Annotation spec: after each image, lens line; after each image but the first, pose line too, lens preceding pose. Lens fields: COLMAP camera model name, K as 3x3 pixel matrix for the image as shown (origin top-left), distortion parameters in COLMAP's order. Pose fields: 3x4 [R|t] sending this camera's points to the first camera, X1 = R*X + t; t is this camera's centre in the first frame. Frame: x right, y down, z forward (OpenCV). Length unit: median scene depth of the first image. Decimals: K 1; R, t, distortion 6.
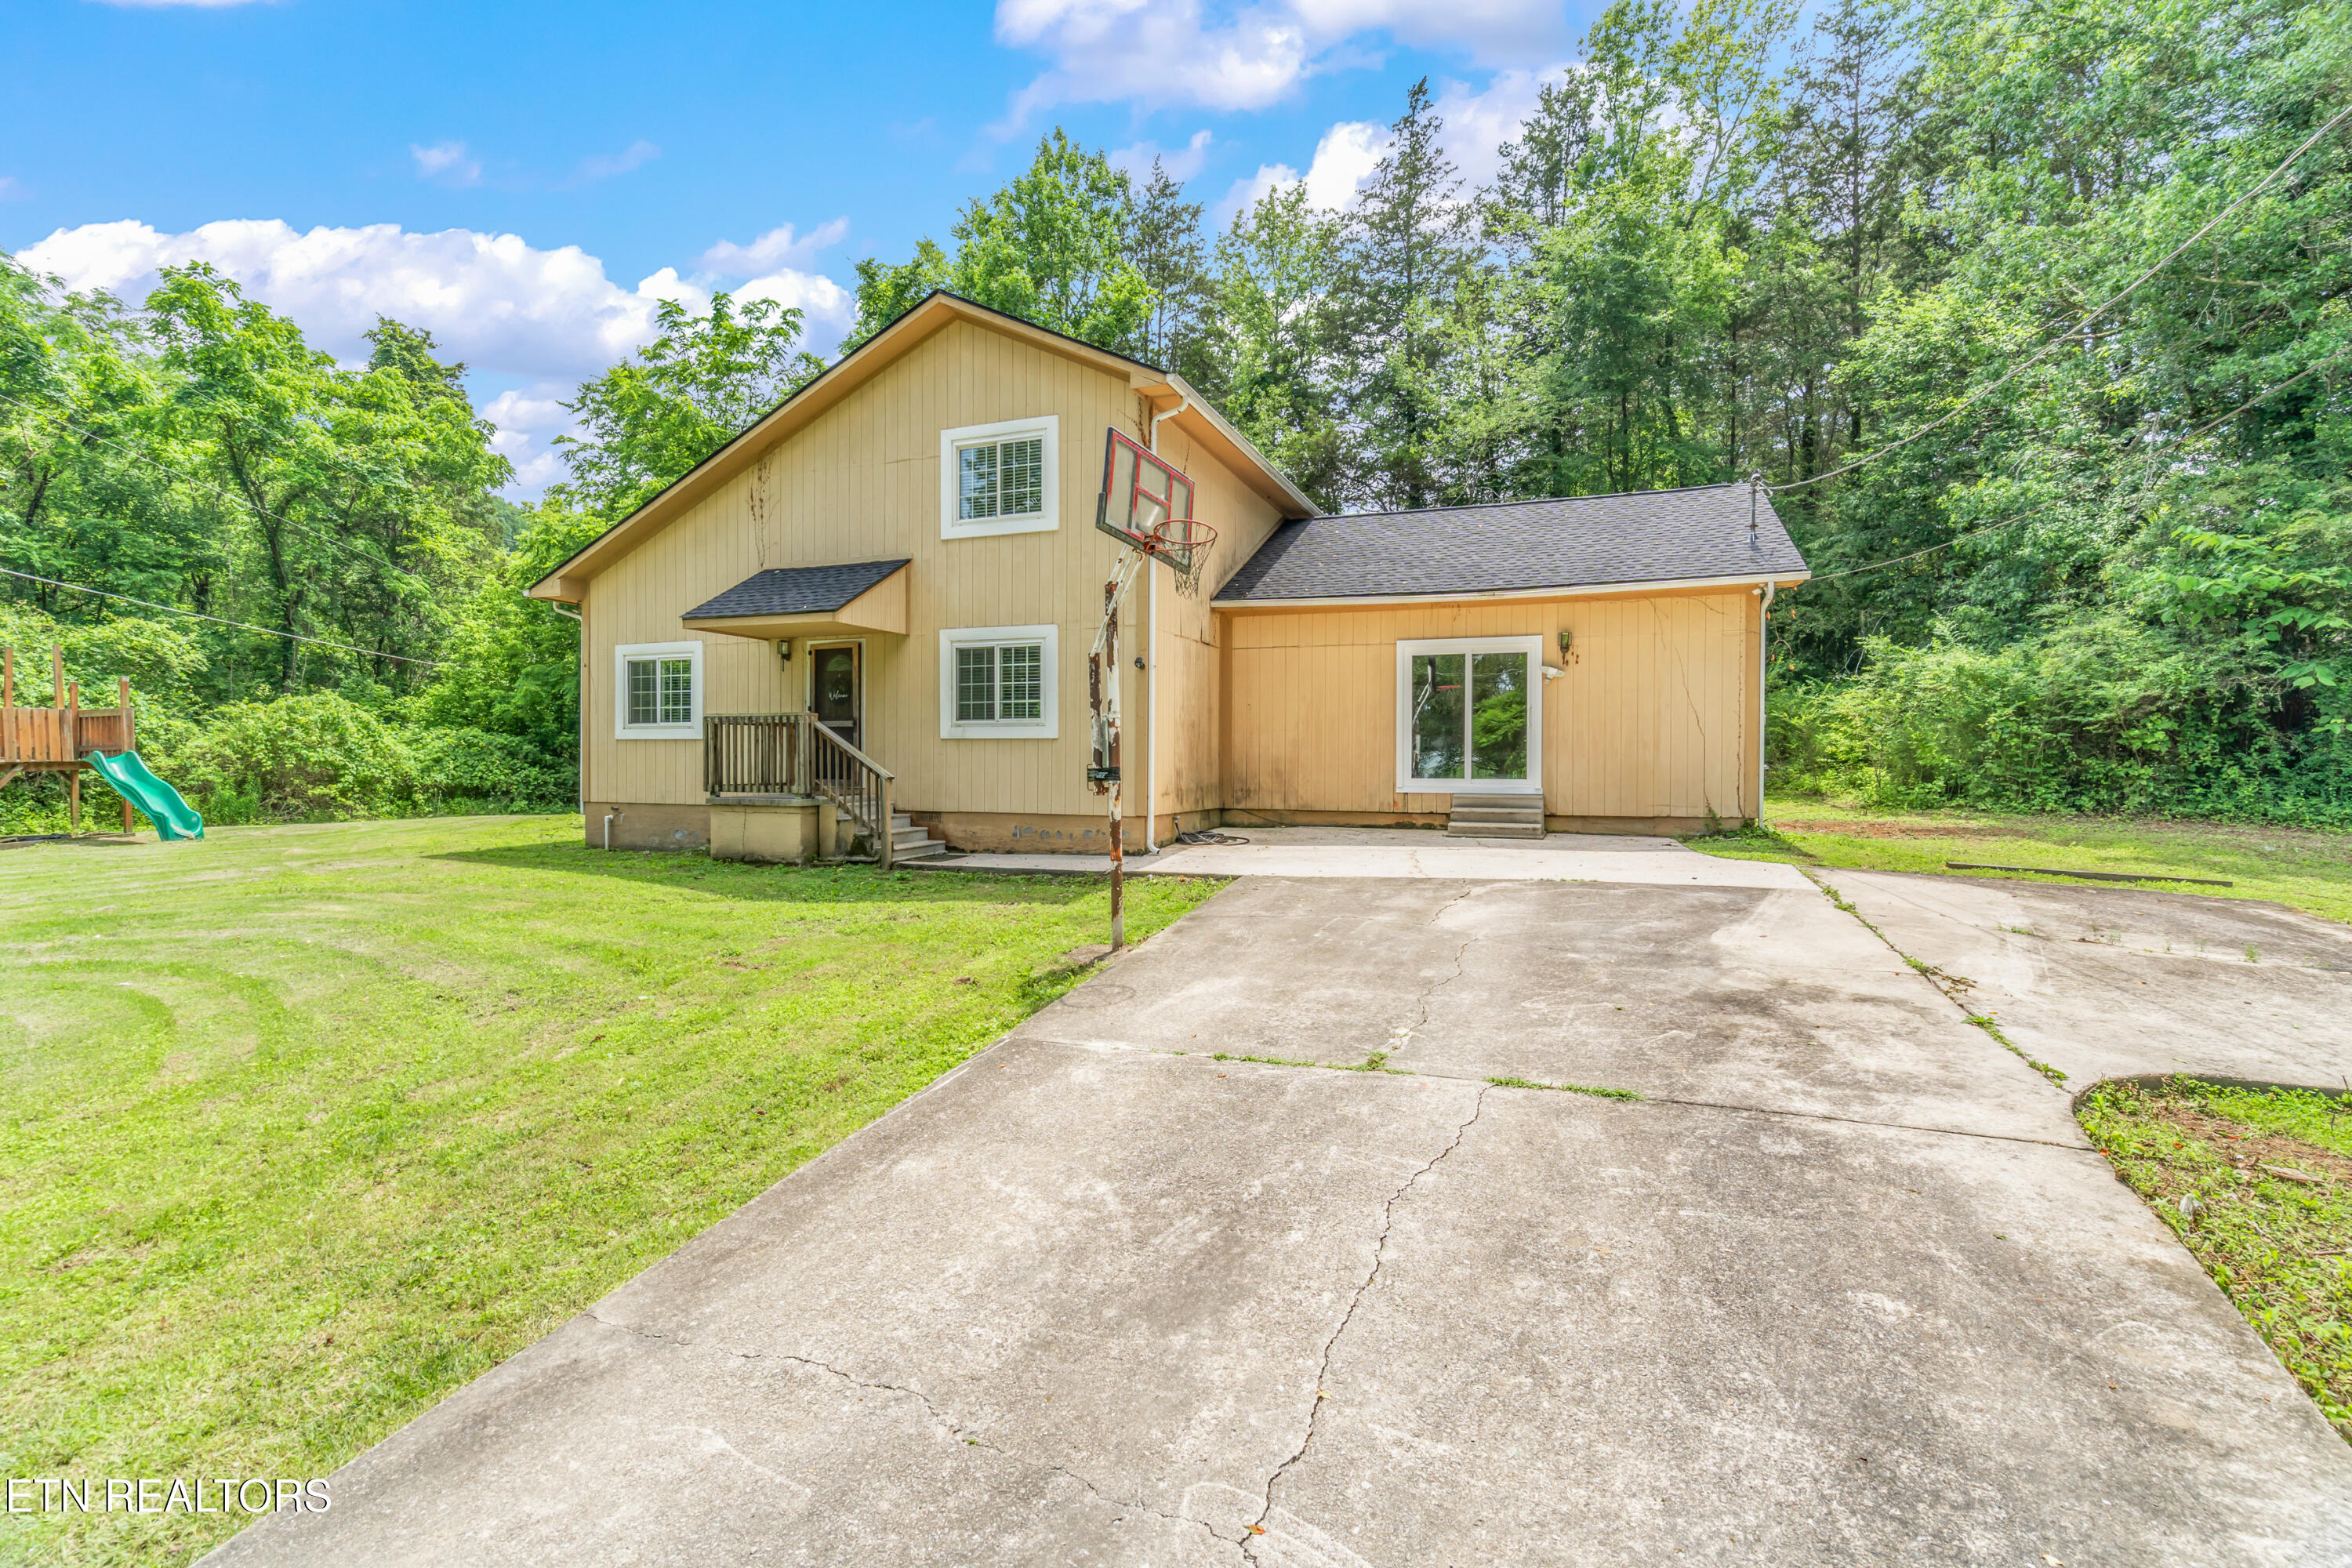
lens RADIAL K [[1057.6, 0, 1180.5], [0, 1057.6, 777.8], [0, 0, 1]] dist [-0.000504, 0.000065]
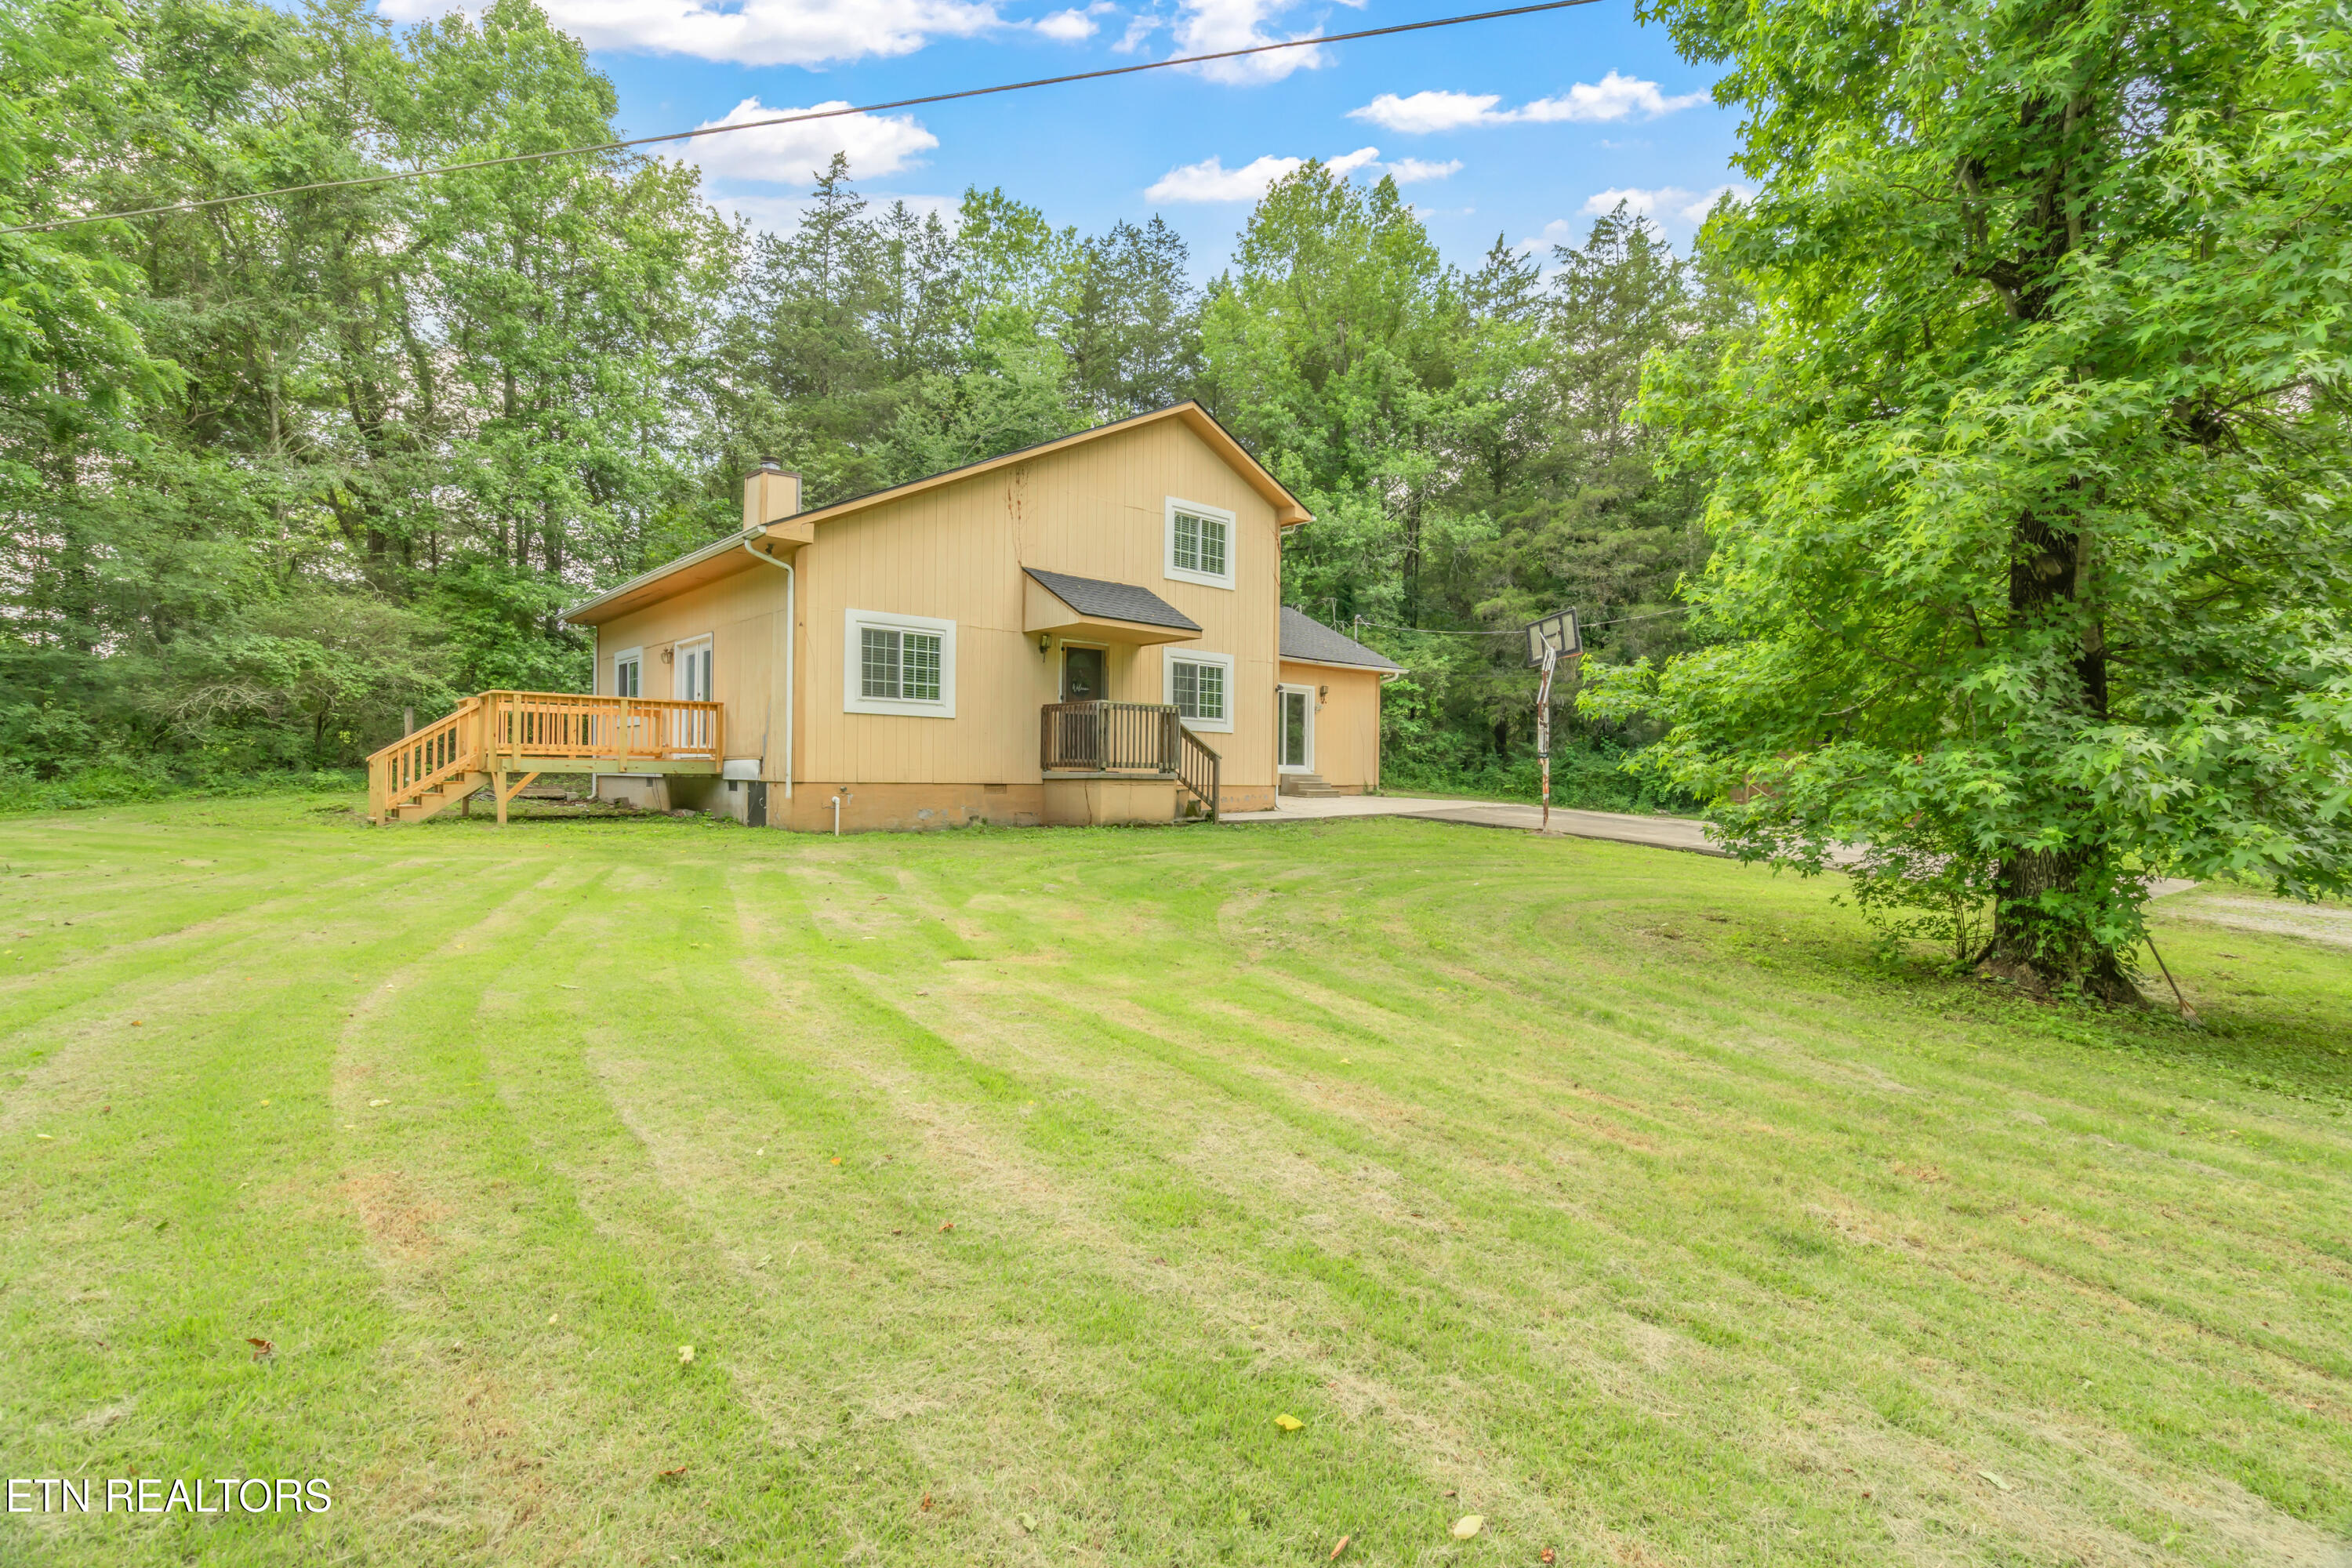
lens RADIAL K [[1057.6, 0, 1164.8], [0, 1057.6, 781.4], [0, 0, 1]] dist [-0.000504, 0.000065]
pose [[0.464072, -0.001804, 0.885796, -1.274188], [0.003911, 0.999992, -0.000012, 0.025459], [-0.885789, 0.003470, 0.464076, 0.357995]]
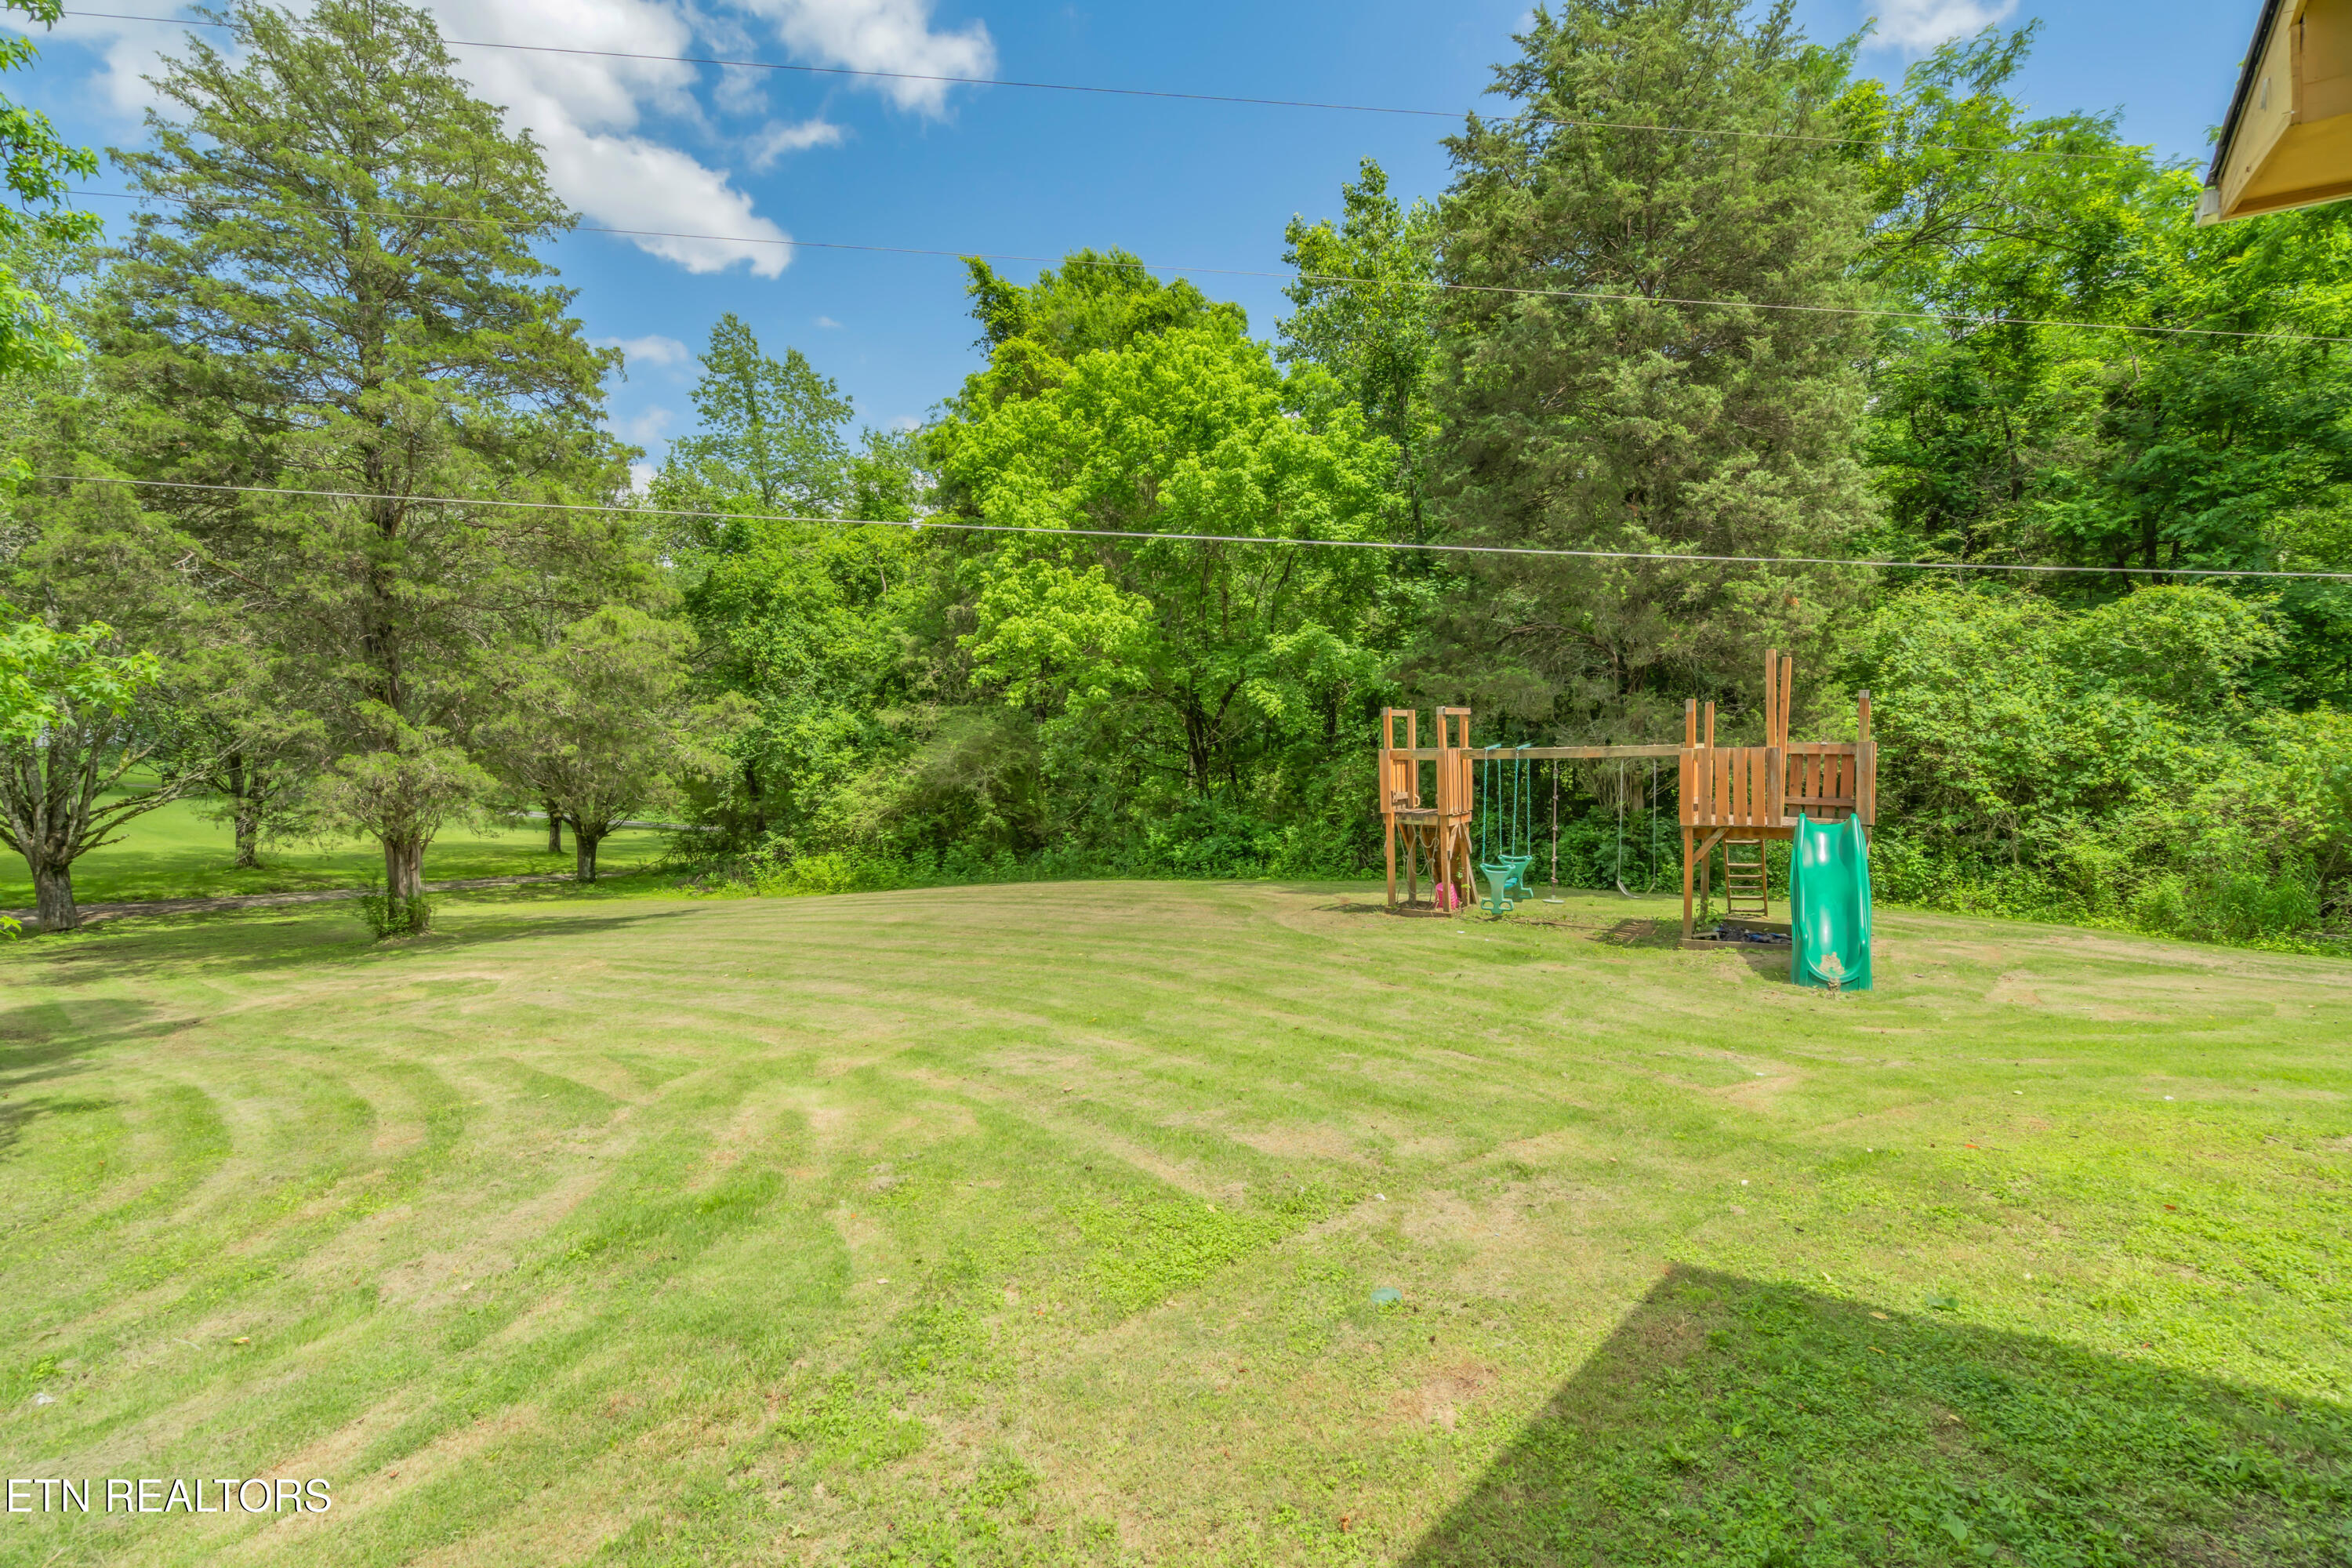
lens RADIAL K [[1057.6, 0, 1172.9], [0, 1057.6, 777.1], [0, 0, 1]] dist [-0.000504, 0.000065]
pose [[-0.201256, 0.029840, -0.979084, -0.386690], [-0.023623, 0.999097, 0.035306, -0.071095], [0.979254, 0.030235, -0.200369, 0.878936]]
